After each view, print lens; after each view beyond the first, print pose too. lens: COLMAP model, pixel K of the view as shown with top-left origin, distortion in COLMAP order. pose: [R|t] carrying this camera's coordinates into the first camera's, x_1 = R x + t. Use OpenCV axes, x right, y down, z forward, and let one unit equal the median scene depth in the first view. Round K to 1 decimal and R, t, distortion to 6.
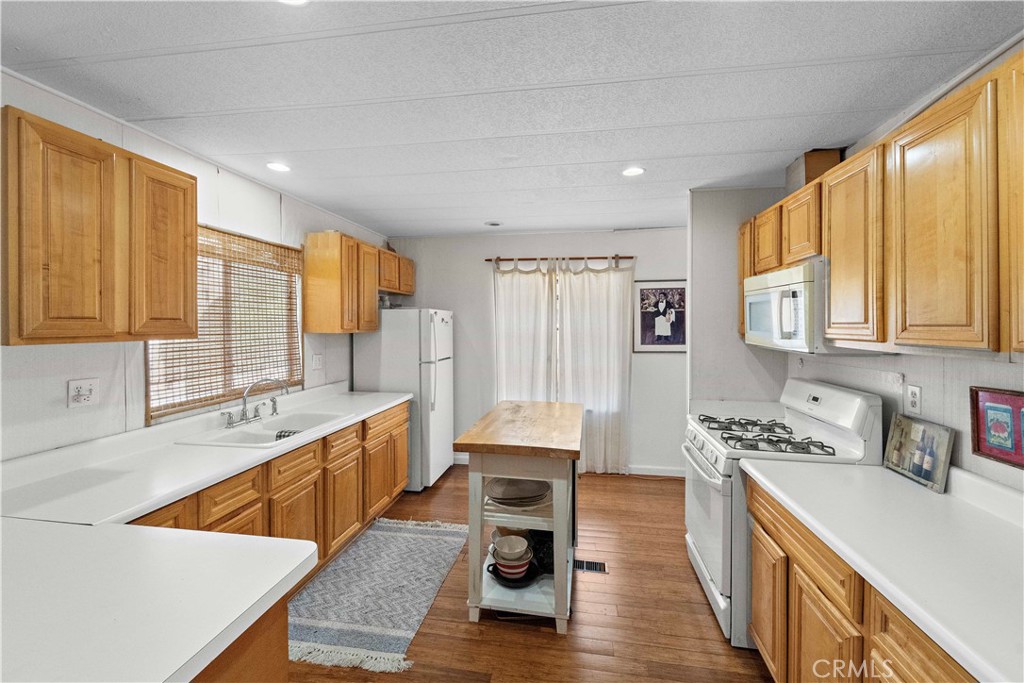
lens RADIAL K [[429.4, 0, 510.3], [0, 429.4, 325.7], [0, 0, 1]] dist [-0.001032, -0.000027]
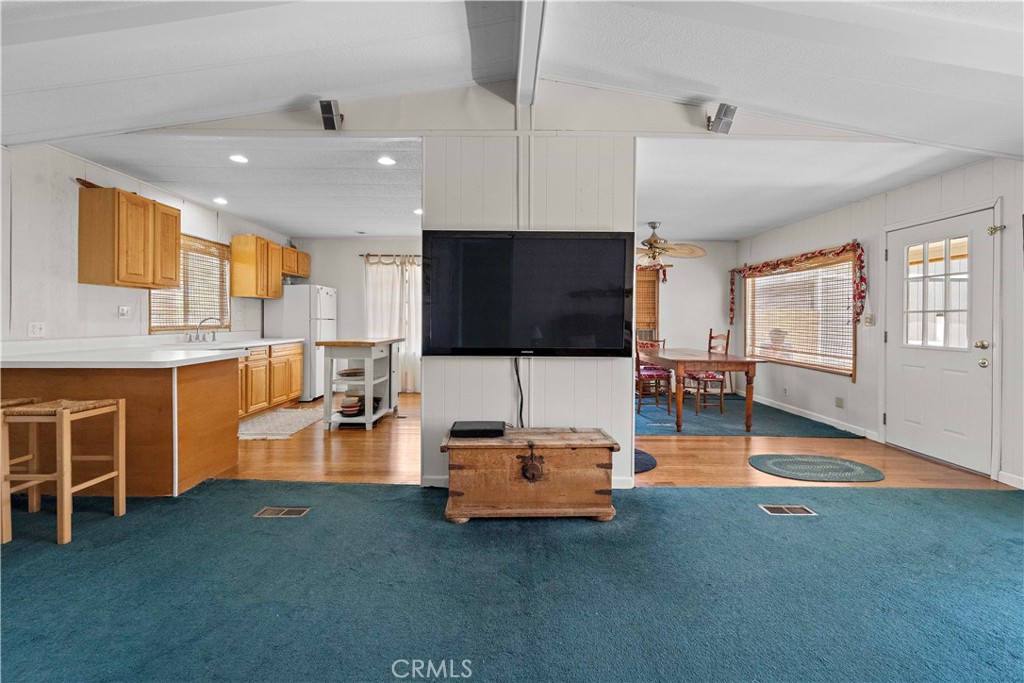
lens RADIAL K [[428.8, 0, 512.4], [0, 428.8, 319.6], [0, 0, 1]] dist [-0.001609, -0.000530]
pose [[0.985261, 0.001885, 0.171048, 0.289676], [-0.000403, 0.999962, -0.008695, 0.116378], [-0.171058, 0.008498, 0.985224, -0.774779]]
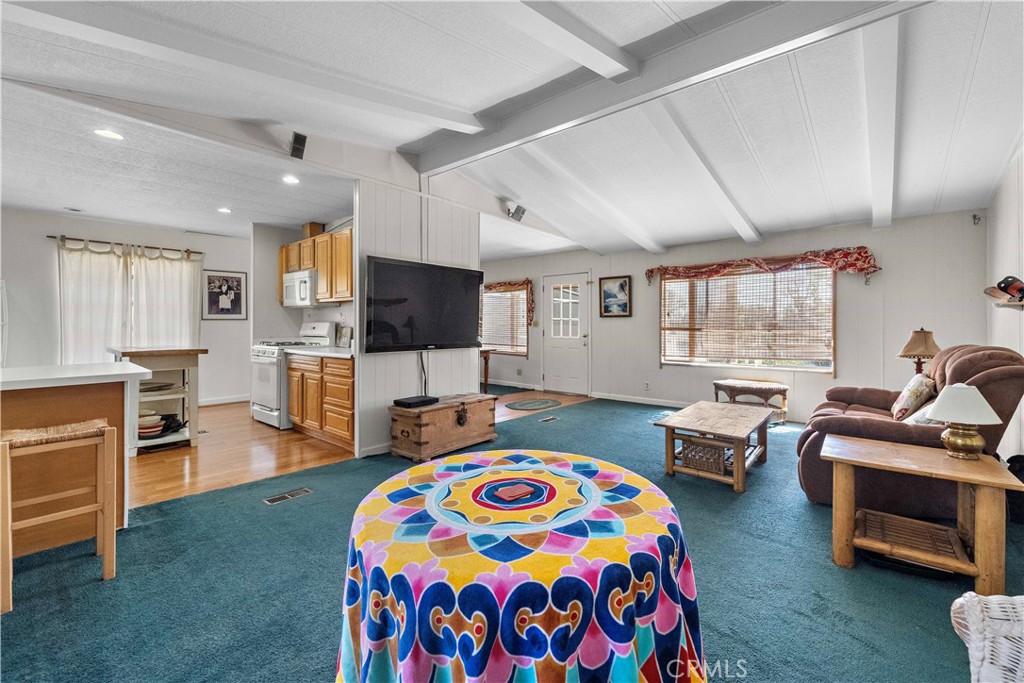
lens RADIAL K [[428.8, 0, 512.4], [0, 428.8, 319.6], [0, 0, 1]] dist [-0.001609, -0.000530]
pose [[0.518908, 0.007223, 0.854799, -0.502880], [0.006345, 0.999904, -0.012301, 0.110237], [-0.854806, 0.011807, 0.518813, -0.788860]]
